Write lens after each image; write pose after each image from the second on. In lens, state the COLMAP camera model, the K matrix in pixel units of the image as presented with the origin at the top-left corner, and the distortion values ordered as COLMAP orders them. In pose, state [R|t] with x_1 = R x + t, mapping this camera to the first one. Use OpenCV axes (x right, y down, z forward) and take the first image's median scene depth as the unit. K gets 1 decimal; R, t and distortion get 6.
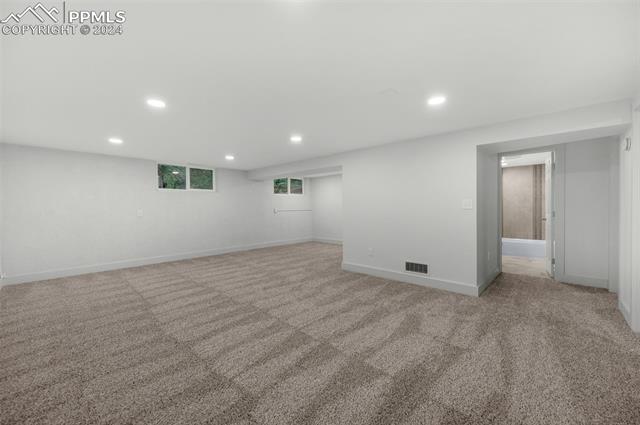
lens RADIAL K [[256.2, 0, 319.0], [0, 256.2, 210.7], [0, 0, 1]] dist [-0.000063, -0.000111]
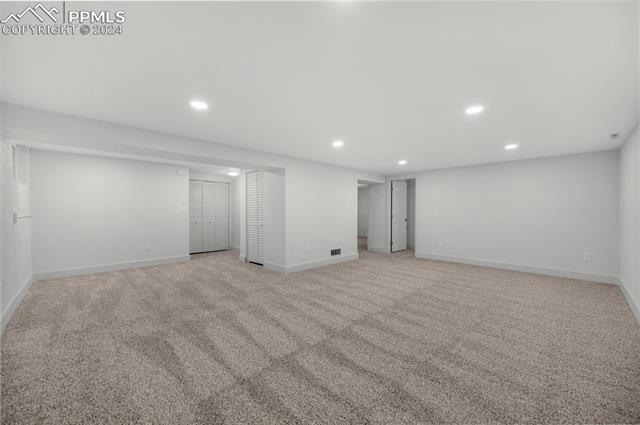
lens RADIAL K [[256.2, 0, 319.0], [0, 256.2, 212.9], [0, 0, 1]] dist [-0.000063, -0.000111]
pose [[0.038753, -0.001484, 0.999248, -1.103677], [0.009103, 0.999958, 0.001132, -0.008977], [-0.999207, 0.009052, 0.038764, 1.027946]]
